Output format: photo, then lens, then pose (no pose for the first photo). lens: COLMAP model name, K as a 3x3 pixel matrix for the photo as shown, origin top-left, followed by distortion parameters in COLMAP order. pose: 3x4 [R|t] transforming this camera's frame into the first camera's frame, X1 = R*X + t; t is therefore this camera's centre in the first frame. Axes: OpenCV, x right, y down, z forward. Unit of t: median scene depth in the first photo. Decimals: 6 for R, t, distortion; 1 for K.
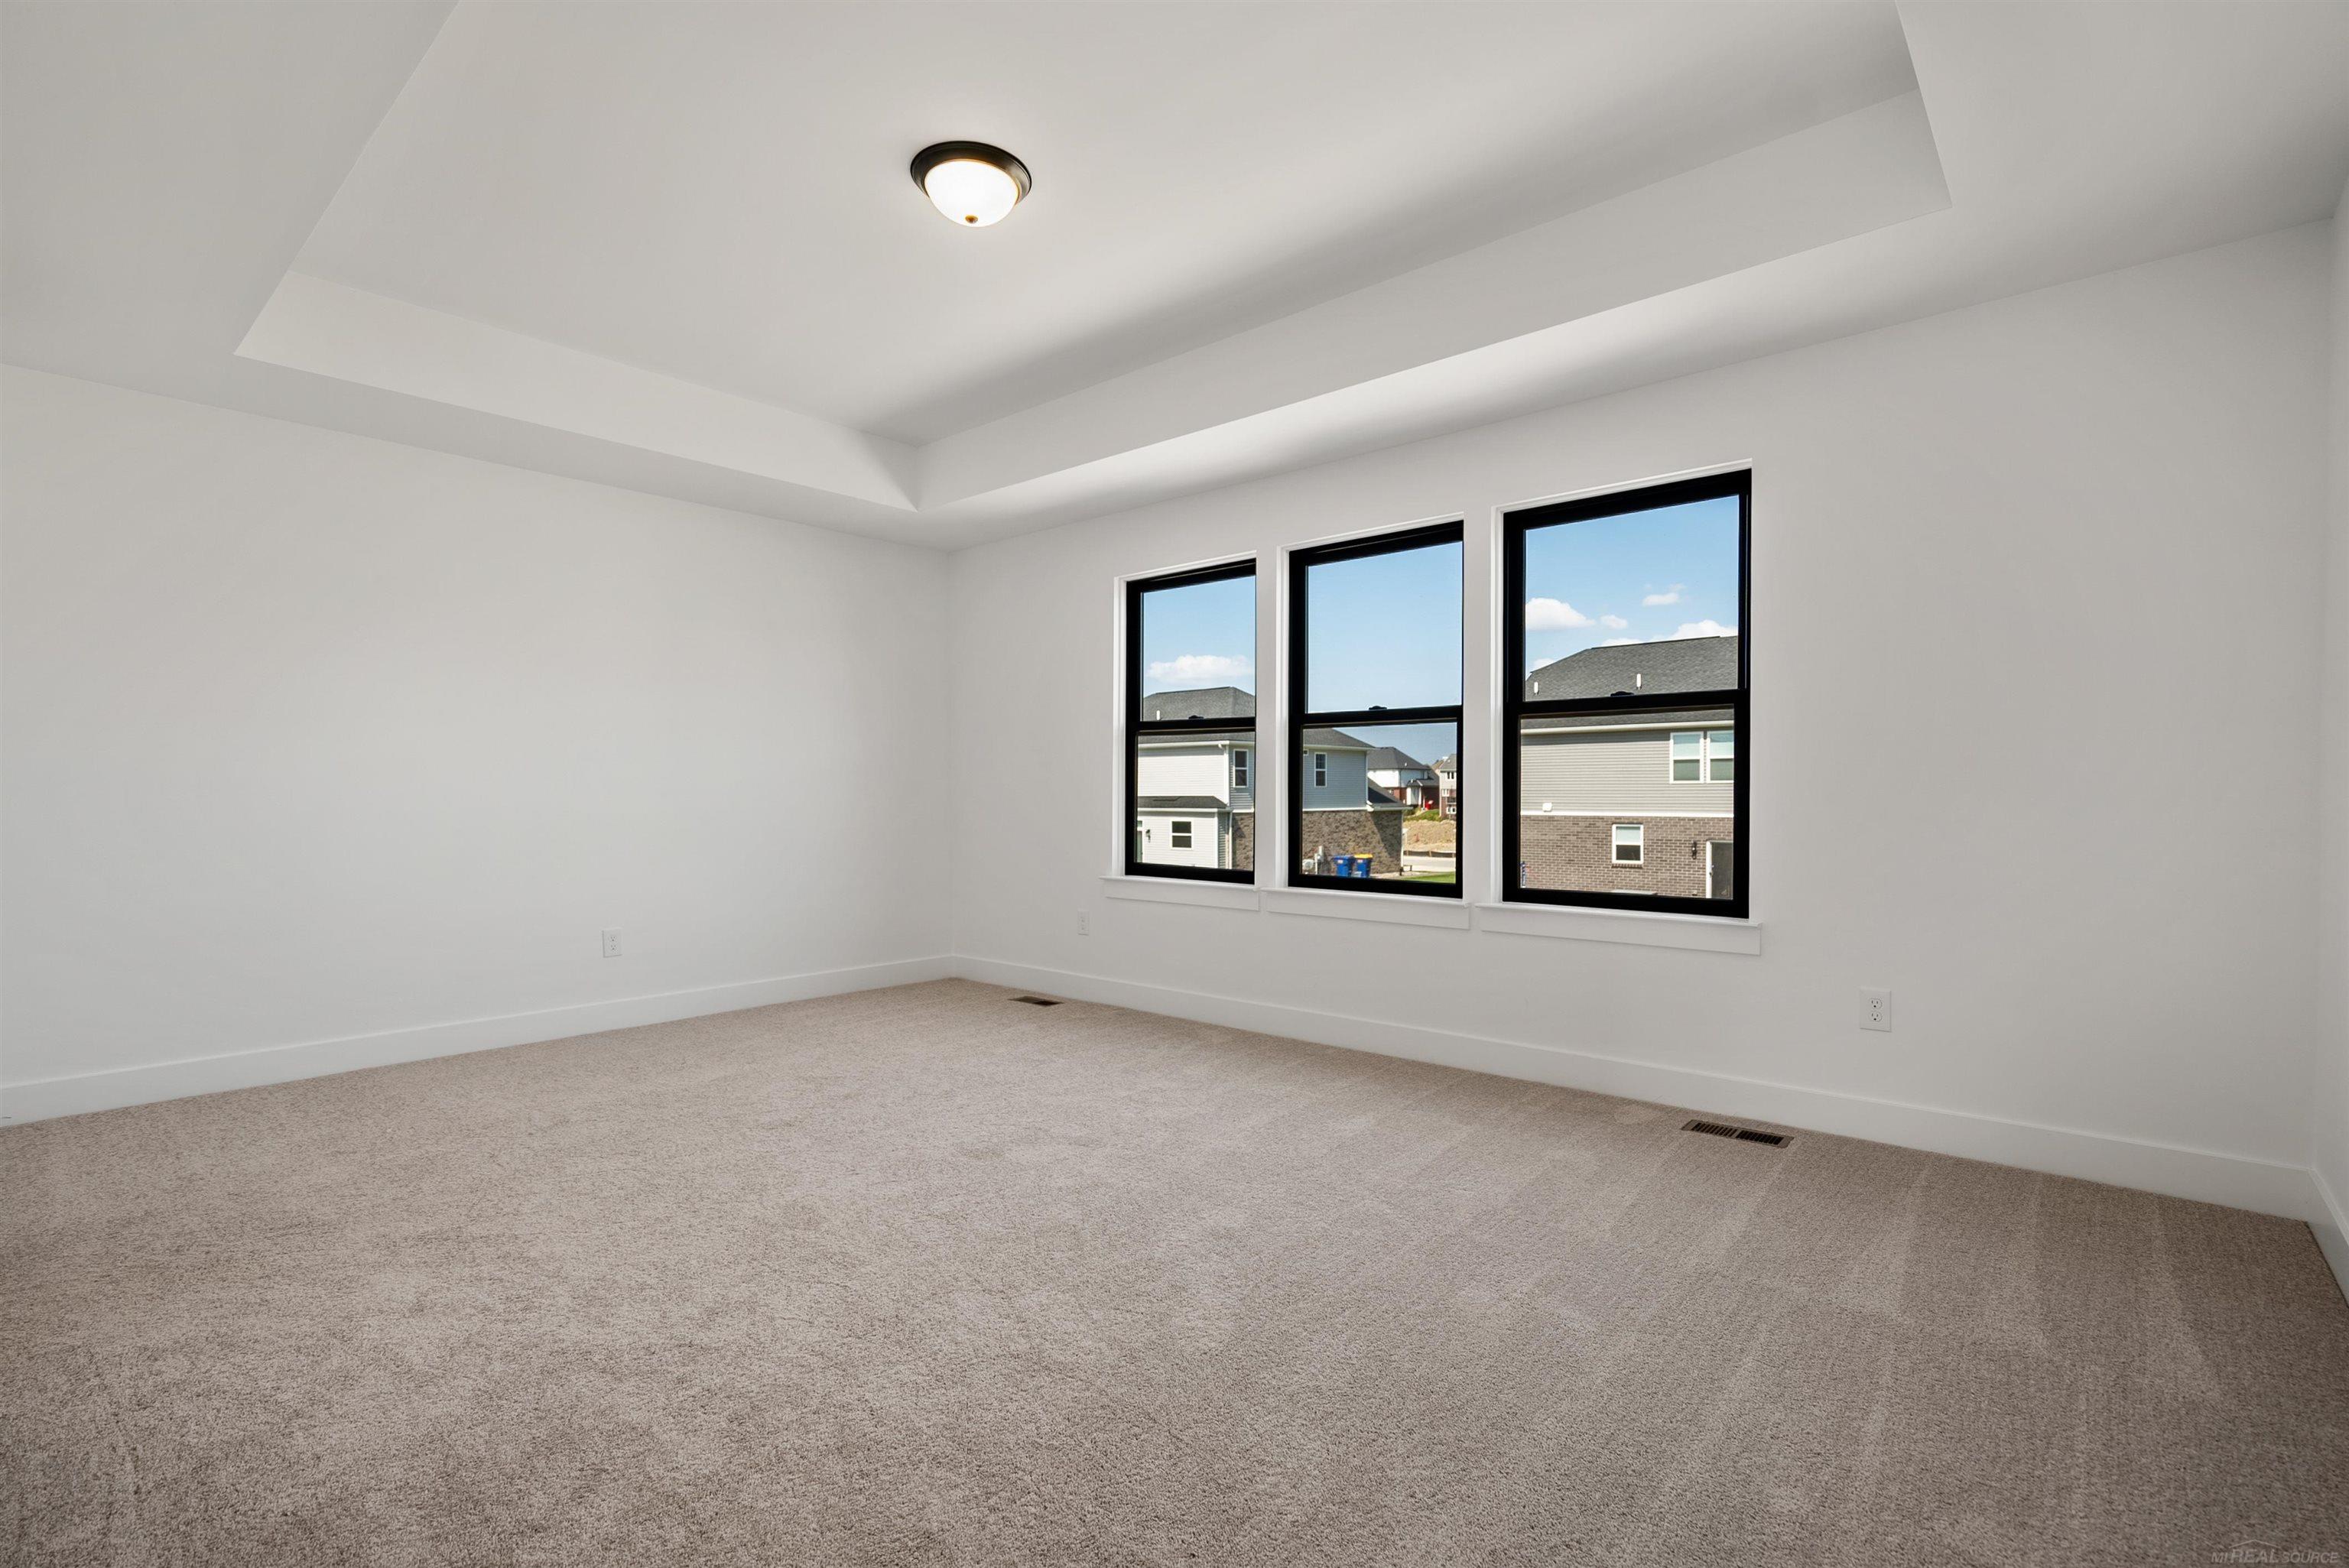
lens RADIAL K [[1080.2, 0, 1177.7], [0, 1080.2, 793.7], [0, 0, 1]] dist [-0.002370, 0.000248]
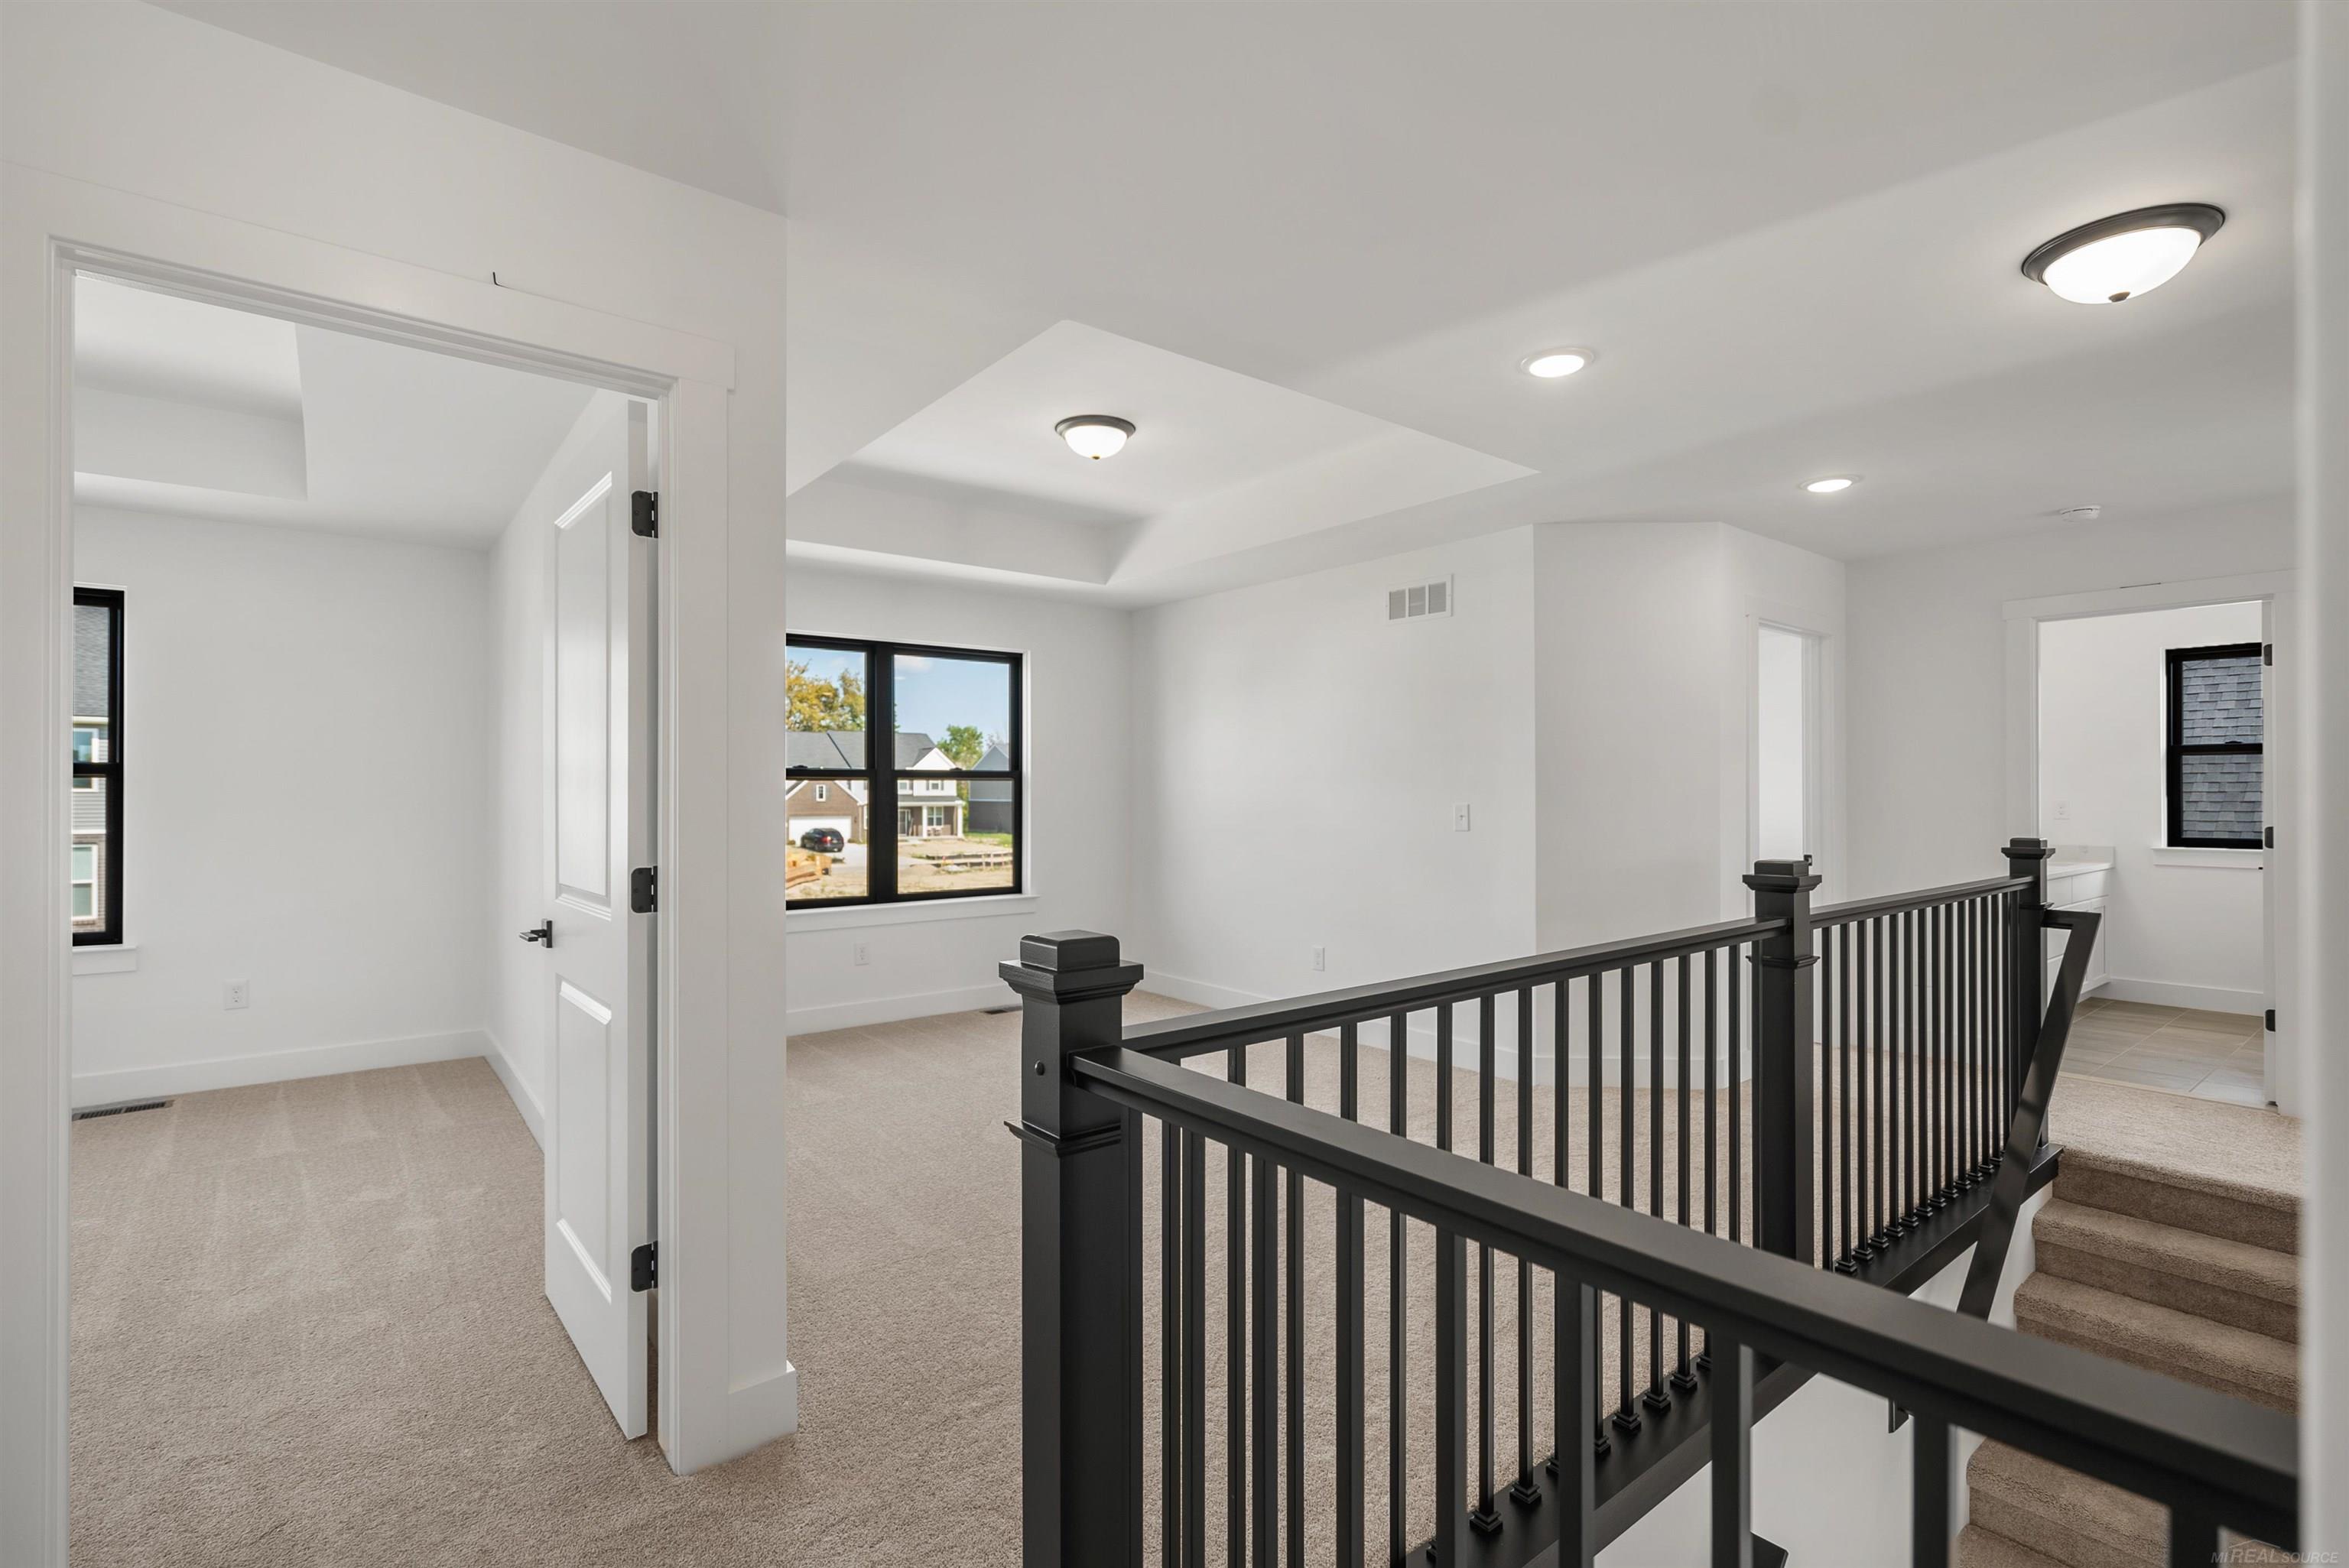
lens RADIAL K [[1080.2, 0, 1177.7], [0, 1080.2, 793.7], [0, 0, 1]] dist [-0.002370, 0.000248]
pose [[0.184792, -0.001864, 0.982776, -0.538206], [0.001226, 0.999998, 0.001666, -0.069042], [-0.982777, 0.000897, 0.184793, -0.501519]]
